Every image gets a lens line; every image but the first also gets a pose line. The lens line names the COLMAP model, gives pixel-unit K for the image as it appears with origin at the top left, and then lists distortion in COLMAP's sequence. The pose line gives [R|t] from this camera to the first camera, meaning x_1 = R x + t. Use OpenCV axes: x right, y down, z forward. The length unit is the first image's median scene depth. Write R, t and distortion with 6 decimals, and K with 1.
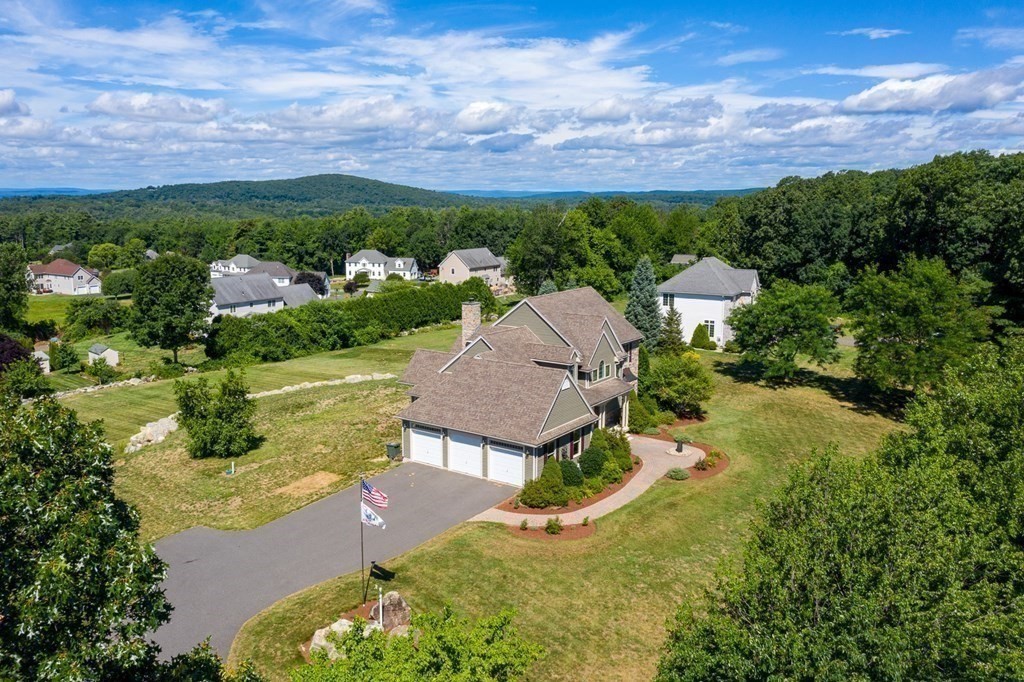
lens RADIAL K [[845.1, 0, 512.8], [0, 845.1, 340.0], [0, 0, 1]] dist [-0.009944, -0.001716]
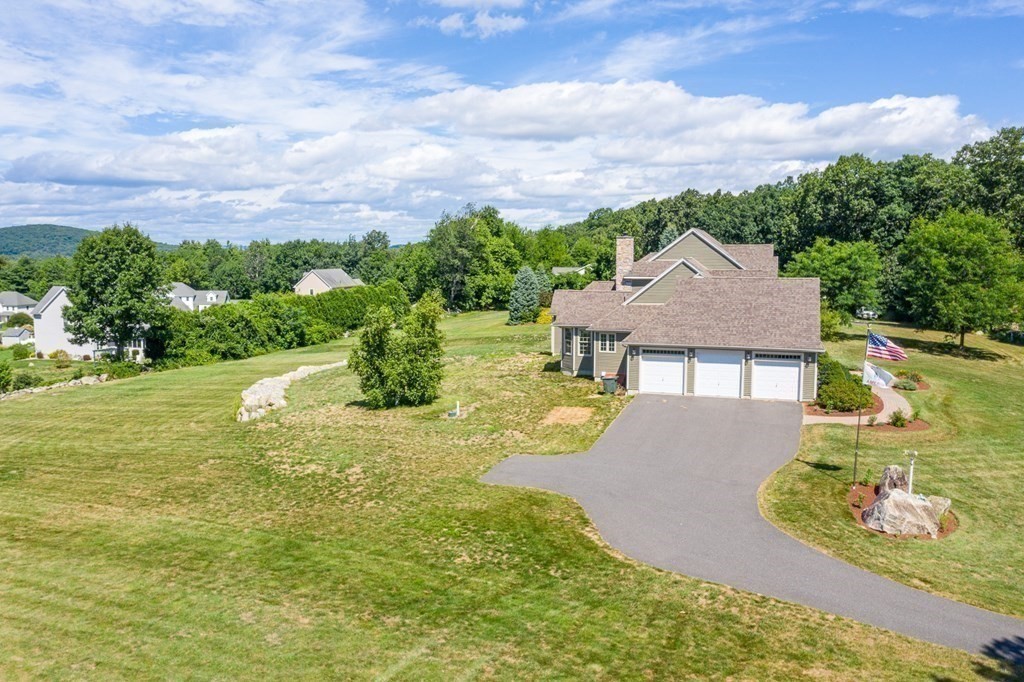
lens RADIAL K [[845.1, 0, 512.0], [0, 845.1, 341.0], [0, 0, 1]] dist [-0.009944, -0.001716]
pose [[0.950231, -0.031080, 0.309992, -0.263522], [0.052068, 0.996860, -0.059662, 0.067889], [-0.307164, 0.072834, 0.948865, 0.096040]]
